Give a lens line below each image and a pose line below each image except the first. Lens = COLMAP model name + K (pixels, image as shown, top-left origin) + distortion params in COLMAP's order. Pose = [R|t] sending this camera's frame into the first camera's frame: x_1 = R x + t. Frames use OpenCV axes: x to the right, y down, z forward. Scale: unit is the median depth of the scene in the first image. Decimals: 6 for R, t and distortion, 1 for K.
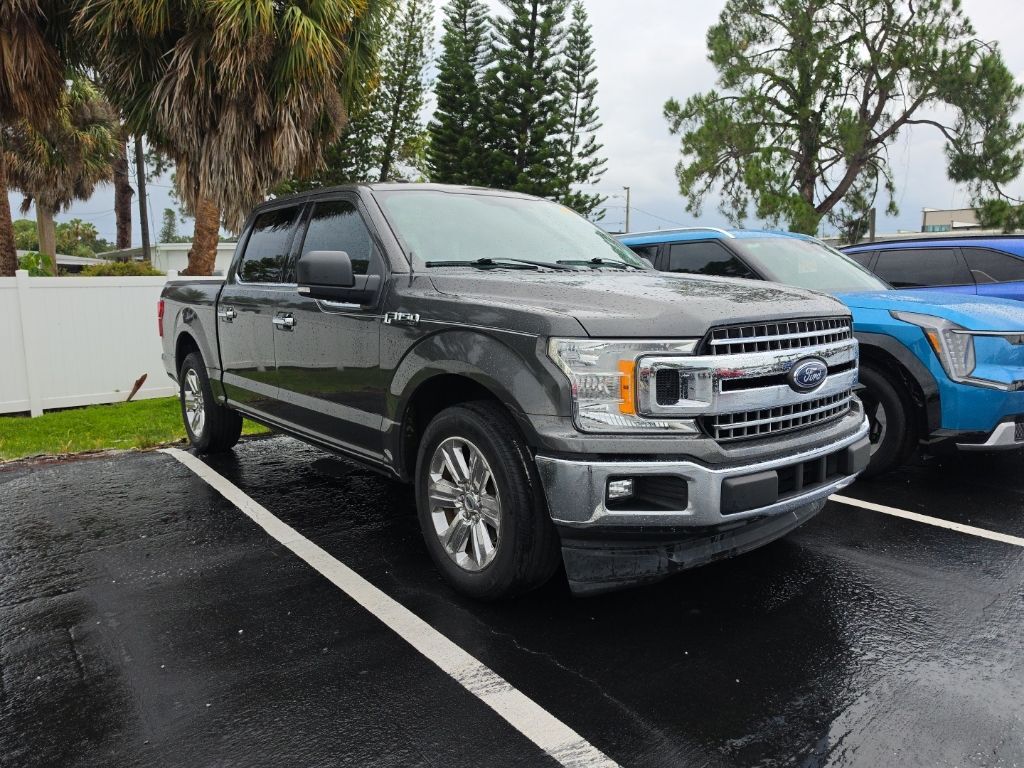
lens RADIAL K [[744.3, 0, 515.7], [0, 744.3, 381.8], [0, 0, 1]] dist [0.005205, -0.031929]
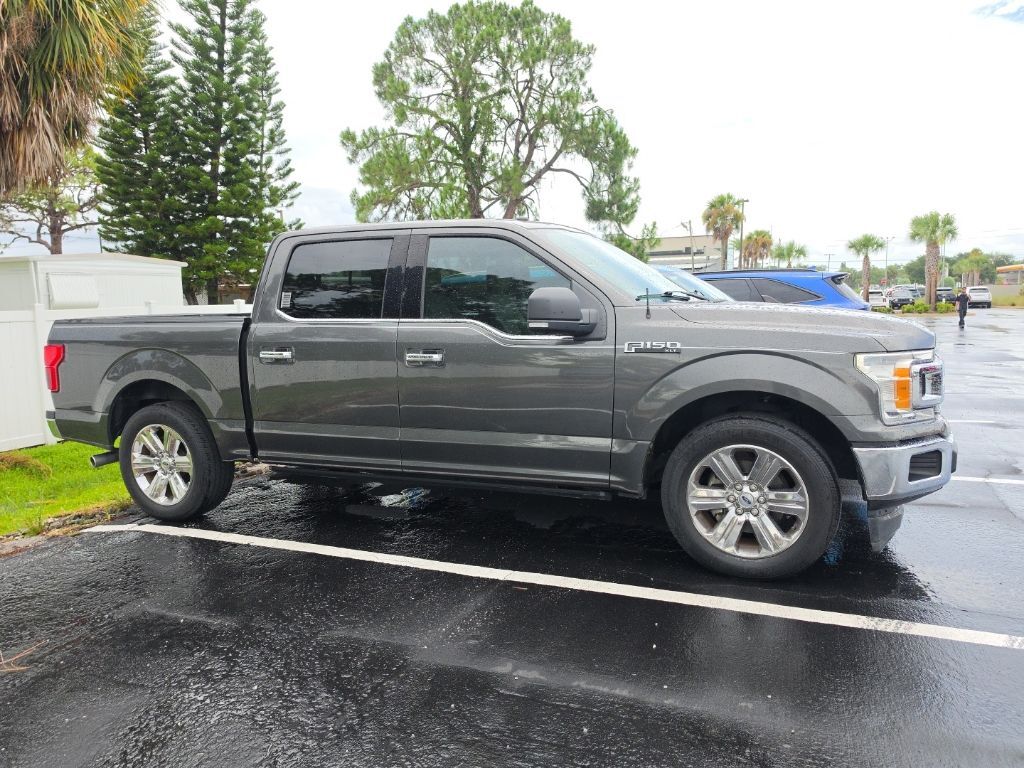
lens RADIAL K [[740.7, 0, 508.0], [0, 740.7, 380.9], [0, 0, 1]] dist [0.028677, -0.077307]
pose [[0.877182, -0.054481, 0.477057, -0.123927], [0.069860, 0.997451, -0.014545, -0.003663], [-0.475049, 0.046086, 0.878752, 0.013287]]
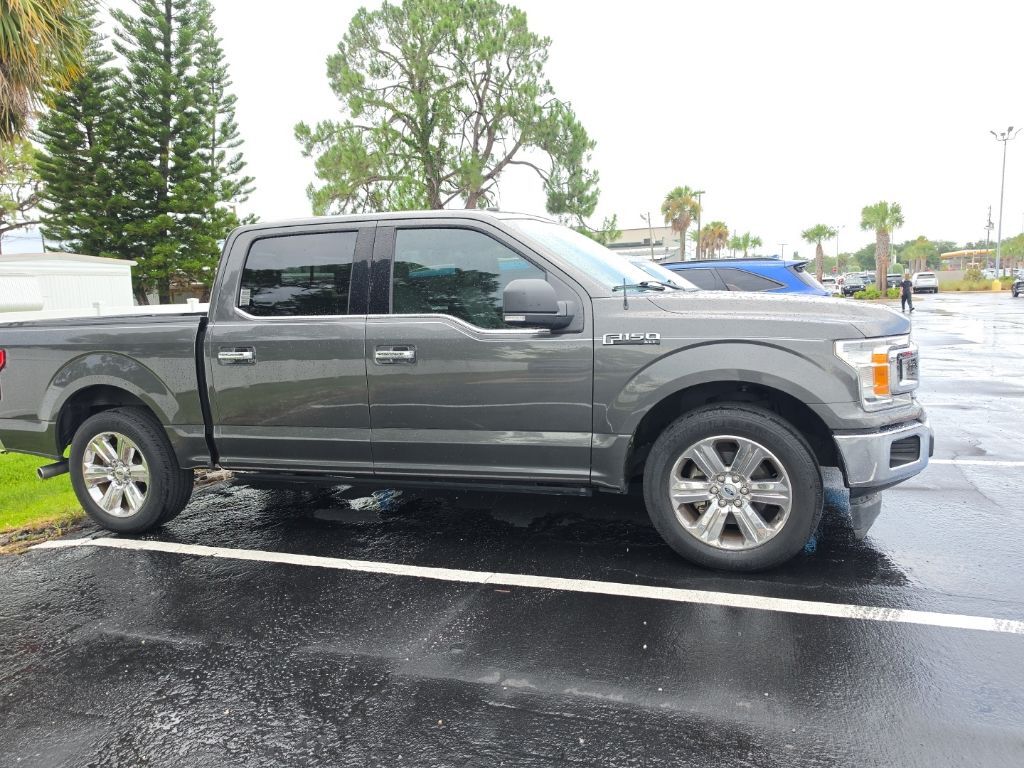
lens RADIAL K [[743.1, 0, 519.5], [0, 743.1, 375.7], [0, 0, 1]] dist [0.004970, -0.027887]
pose [[0.842423, -0.077052, 0.533279, -0.123766], [0.095852, 0.995367, -0.007600, -0.004462], [-0.530223, 0.057519, 0.845905, 0.020315]]
